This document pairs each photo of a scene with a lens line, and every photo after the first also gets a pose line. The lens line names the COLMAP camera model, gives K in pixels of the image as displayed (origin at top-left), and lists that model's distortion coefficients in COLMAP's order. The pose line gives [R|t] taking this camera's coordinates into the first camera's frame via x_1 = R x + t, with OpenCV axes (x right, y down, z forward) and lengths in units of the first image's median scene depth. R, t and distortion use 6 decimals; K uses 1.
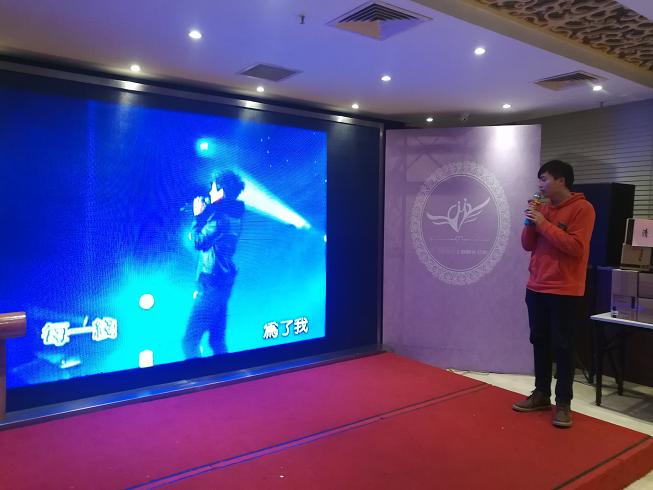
lens RADIAL K [[506.5, 0, 326.6], [0, 506.5, 247.6], [0, 0, 1]] dist [-0.025679, 0.027902]
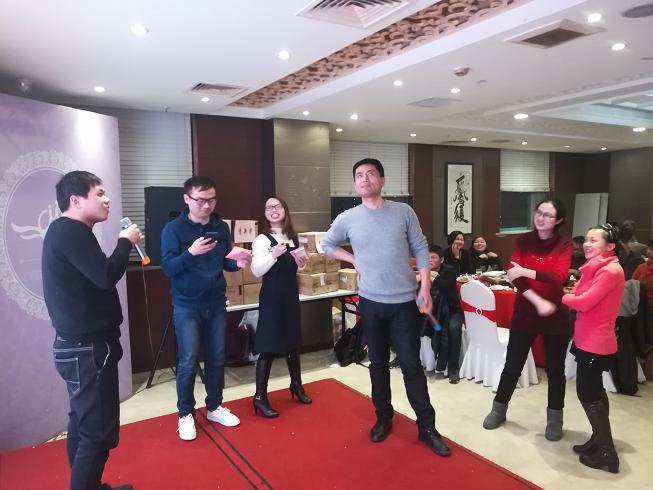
lens RADIAL K [[506.5, 0, 327.2], [0, 506.5, 246.0], [0, 0, 1]] dist [-0.025679, 0.027902]
pose [[0.069061, -0.093442, 0.993227, -0.436749], [0.075728, 0.993222, 0.088176, -0.066531], [-0.994734, 0.069126, 0.075670, 0.553609]]
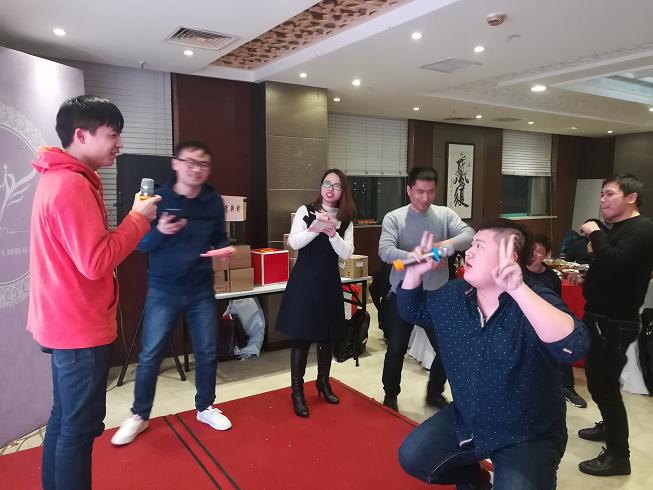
lens RADIAL K [[506.5, 0, 325.0], [0, 506.5, 245.0], [0, 0, 1]] dist [-0.025679, 0.027902]
pose [[0.036605, -0.116838, 0.992476, -0.325871], [0.057637, 0.991735, 0.114625, -0.048694], [-0.997666, 0.053007, 0.043036, 0.592852]]
